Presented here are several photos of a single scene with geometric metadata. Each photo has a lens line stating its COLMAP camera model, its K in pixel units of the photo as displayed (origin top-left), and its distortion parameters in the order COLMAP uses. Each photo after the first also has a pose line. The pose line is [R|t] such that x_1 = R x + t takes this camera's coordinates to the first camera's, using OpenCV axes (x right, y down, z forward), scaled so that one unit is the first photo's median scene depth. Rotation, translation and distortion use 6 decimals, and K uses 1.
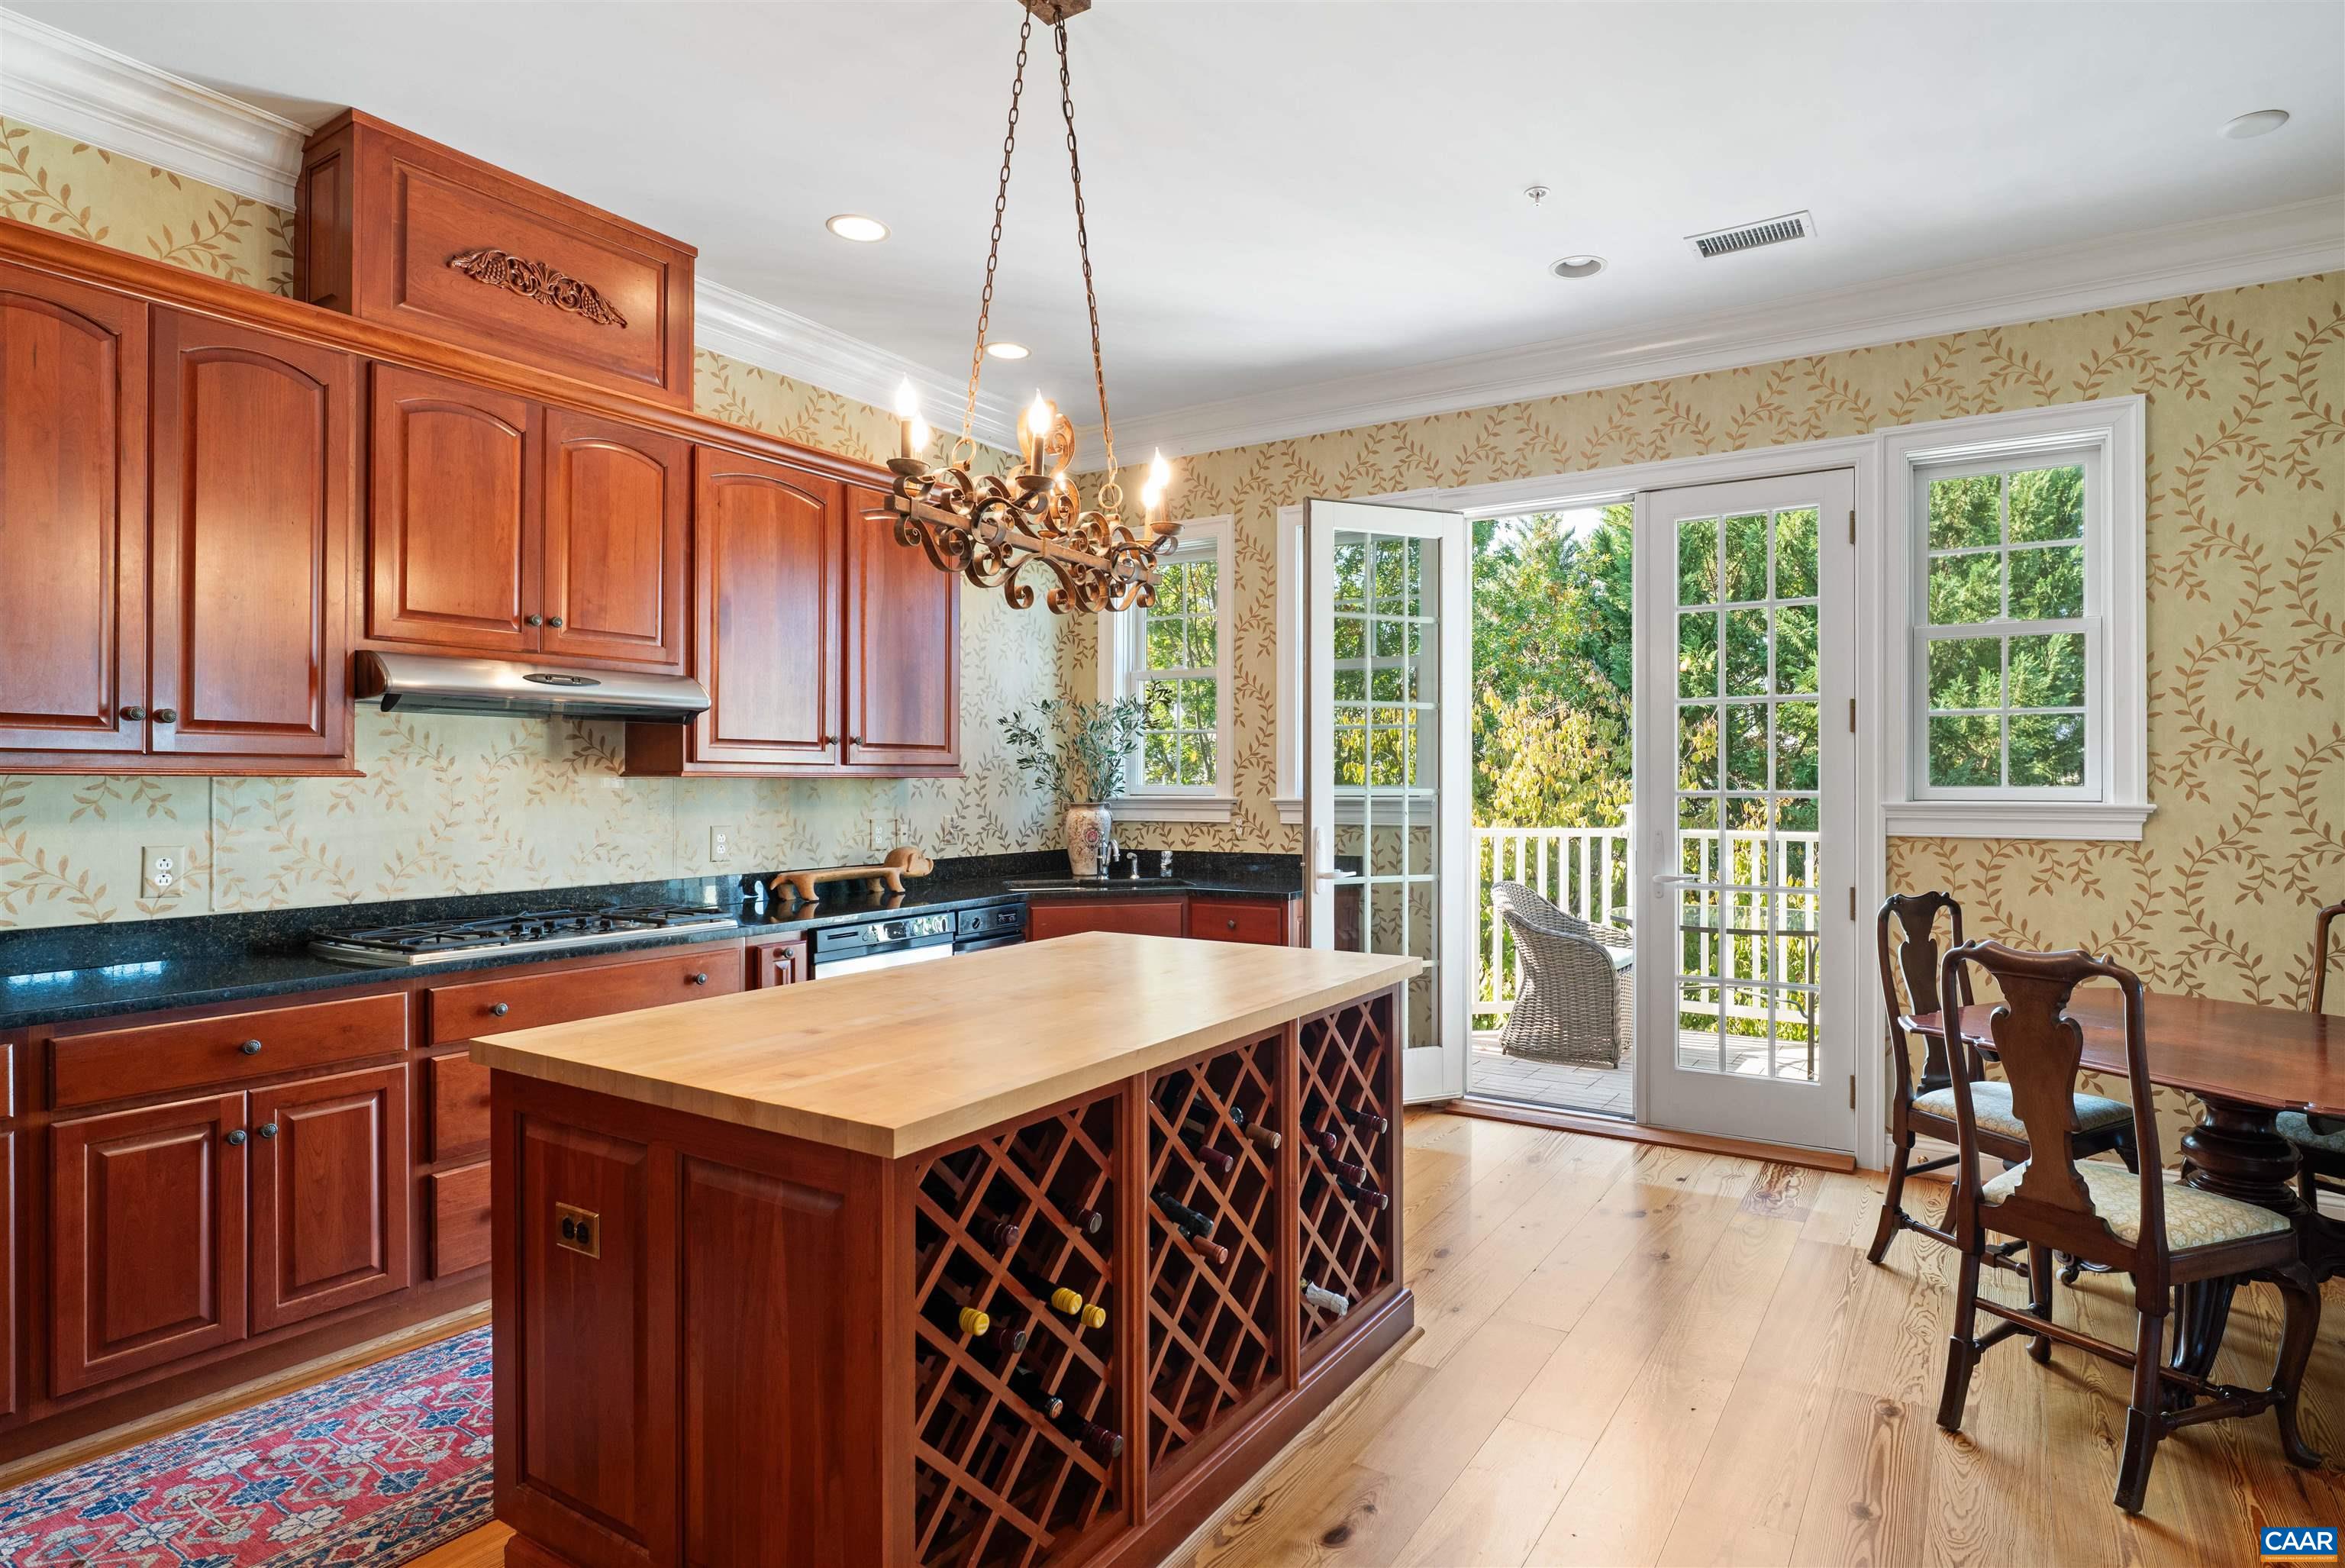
lens RADIAL K [[1220.7, 0, 1271.8], [0, 1220.7, 763.4], [0, 0, 1]] dist [-0.011806, 0.003817]
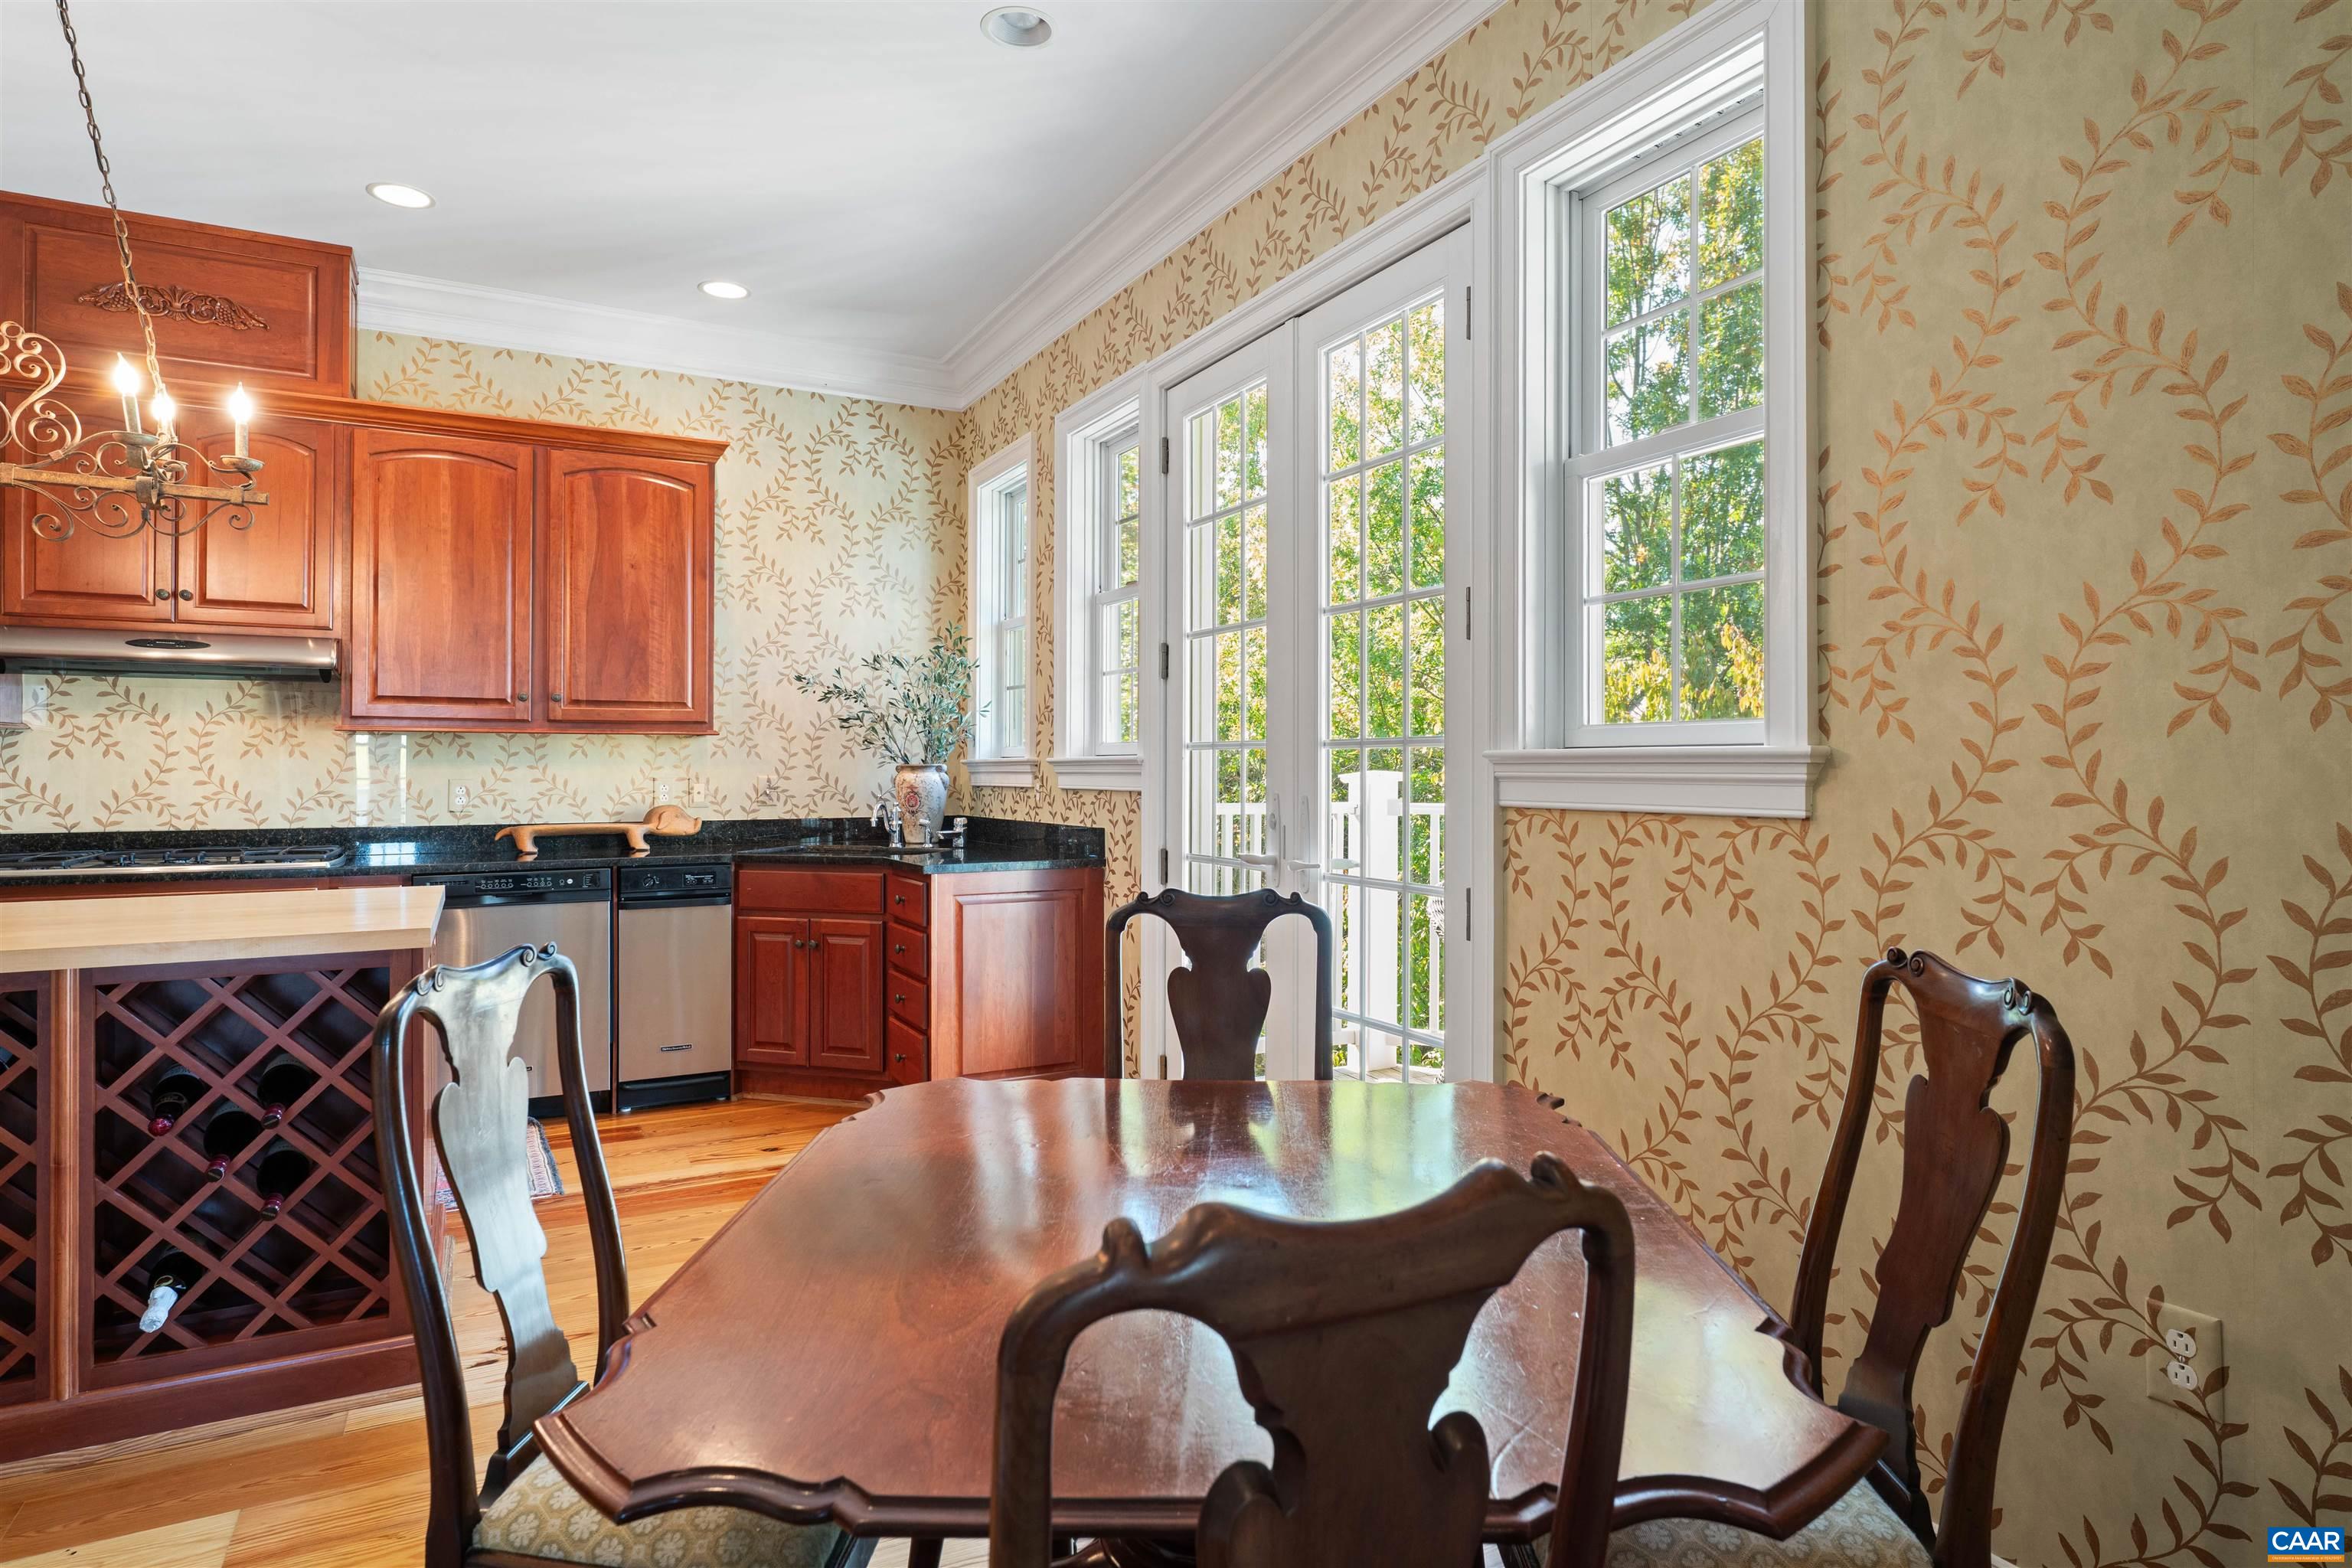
lens RADIAL K [[1297.4, 0, 1163.0], [0, 1297.4, 751.3], [0, 0, 1]] dist [0.001547, 0.000498]
pose [[0.849173, -0.005185, -0.528090, 0.594084], [0.006144, 0.999981, 0.000061, 0.026566], [0.528079, -0.003296, 0.849189, 0.306036]]
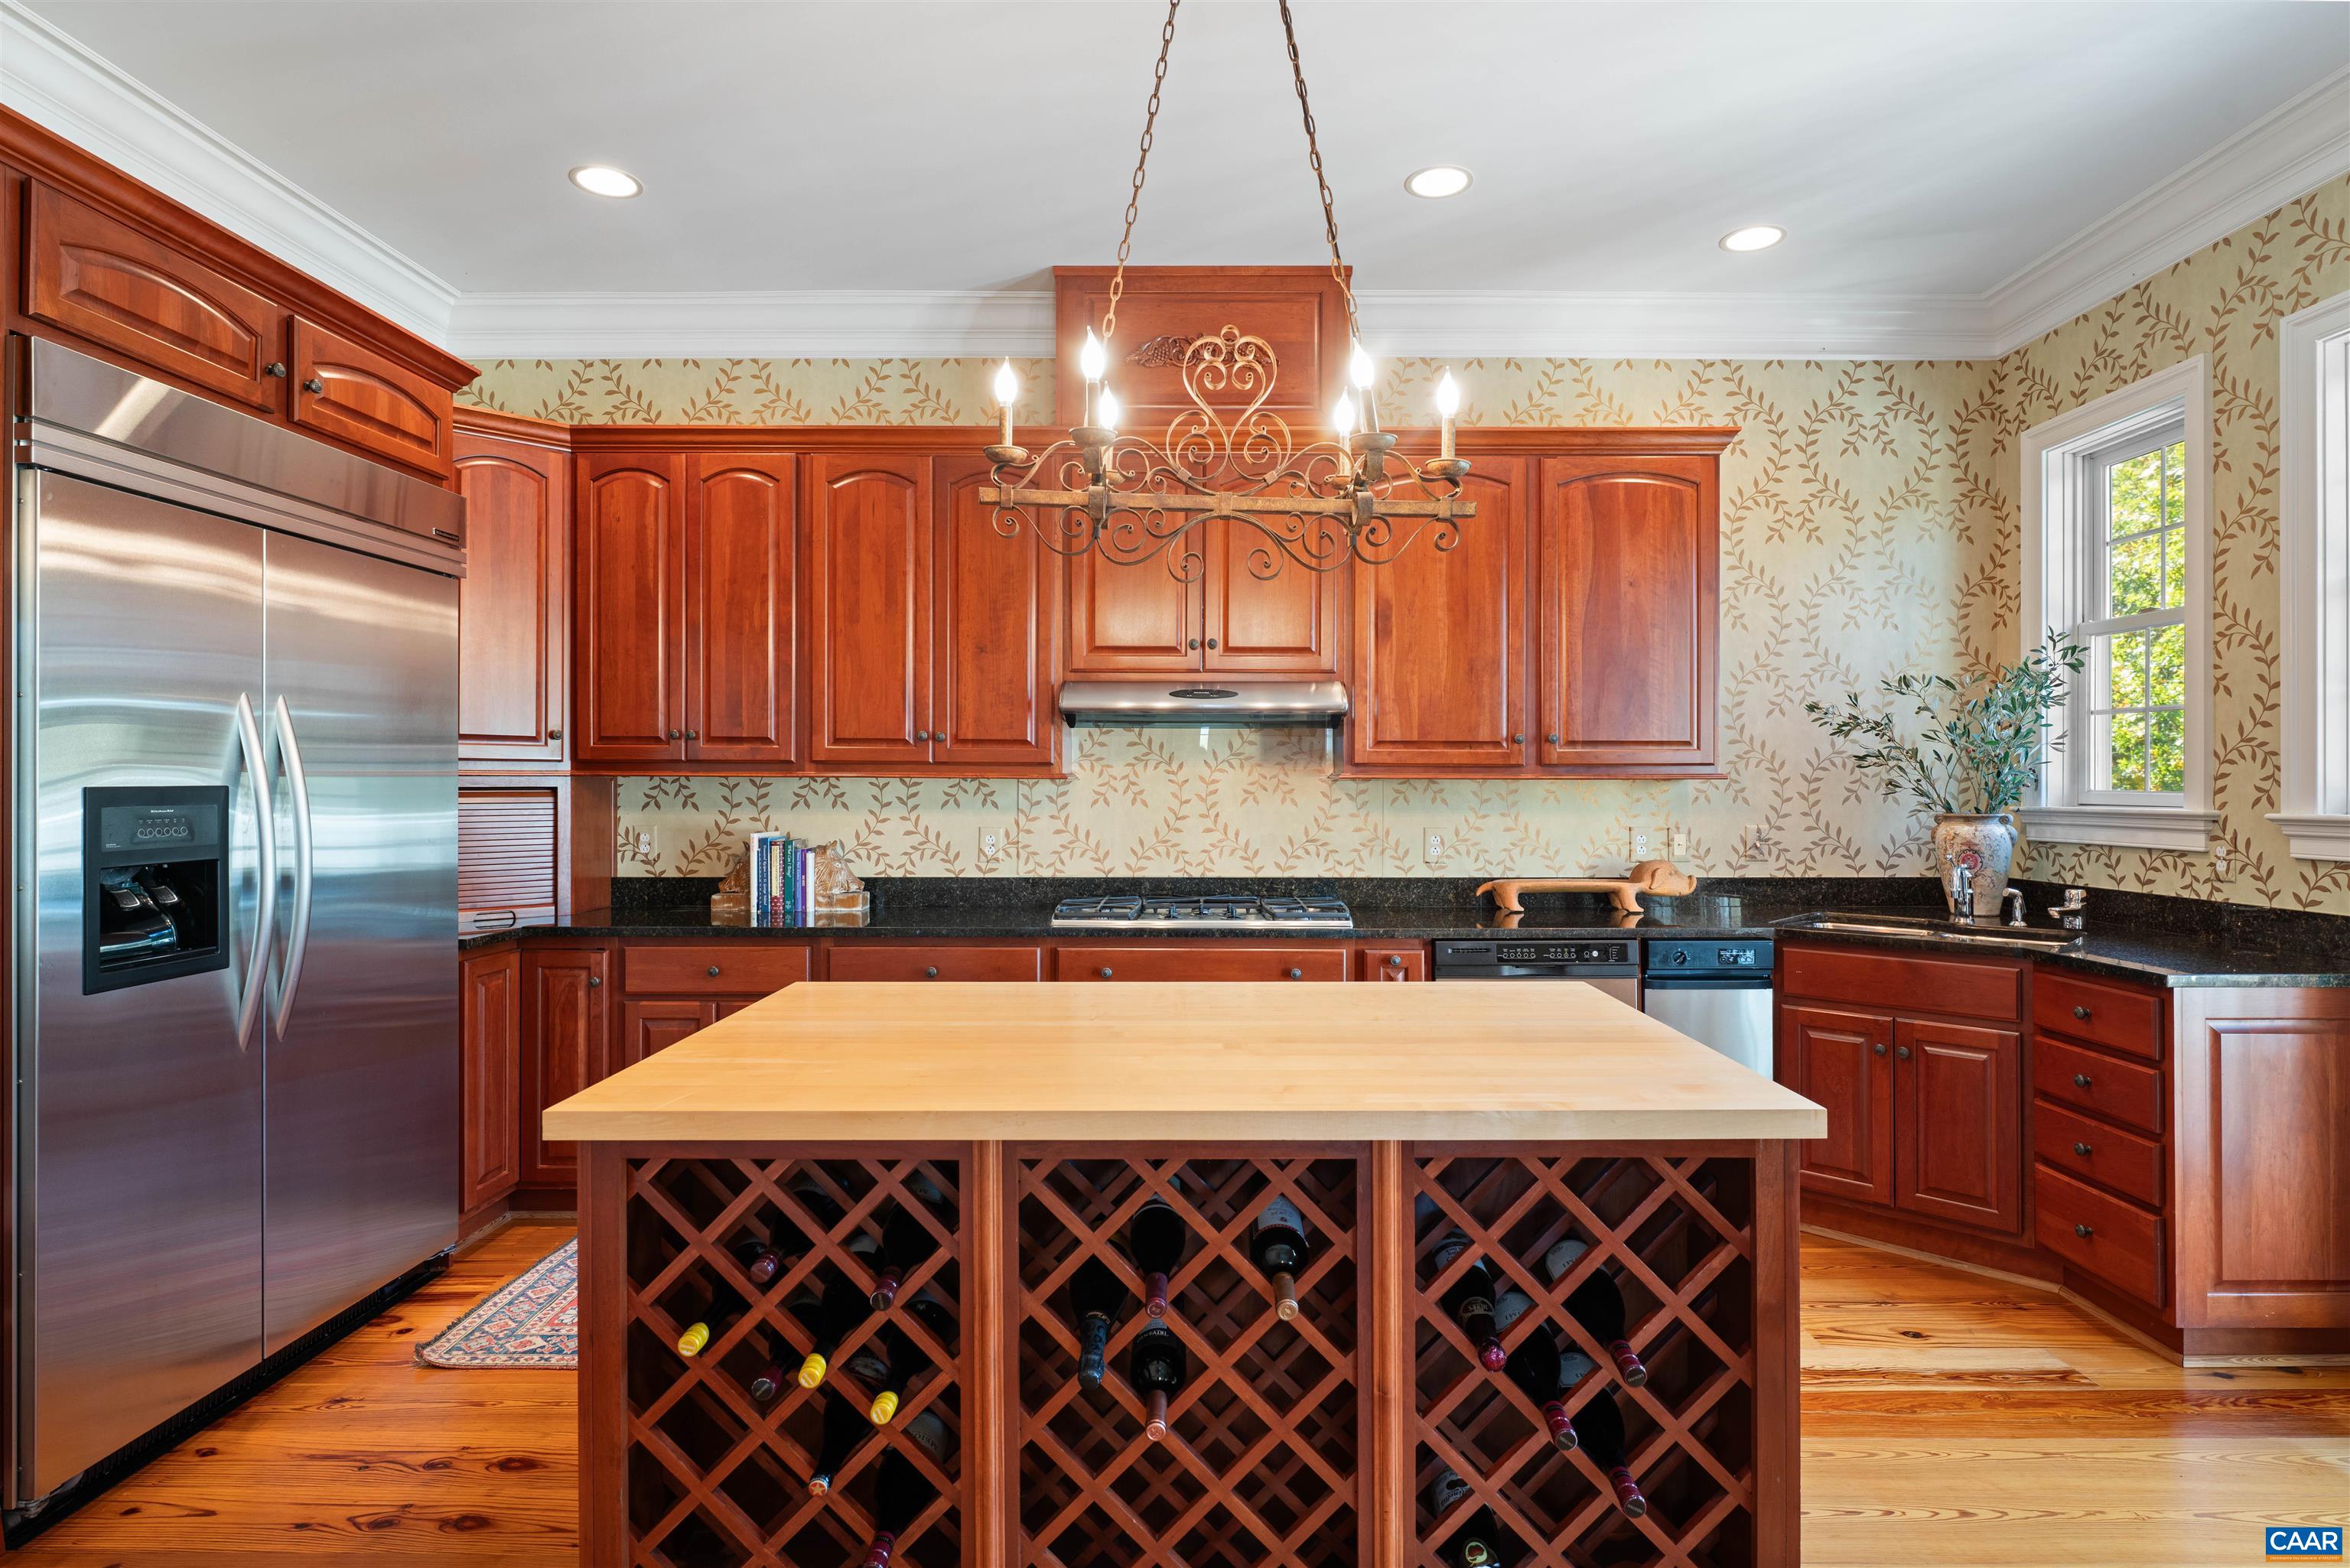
lens RADIAL K [[1223.2, 0, 1177.3], [0, 1223.2, 766.6], [0, 0, 1]] dist [-0.011806, 0.003817]
pose [[0.498477, -0.008074, -0.866866, 0.272097], [0.010725, 0.999938, -0.003147, 0.001923], [0.866837, -0.007728, 0.498532, 0.275116]]
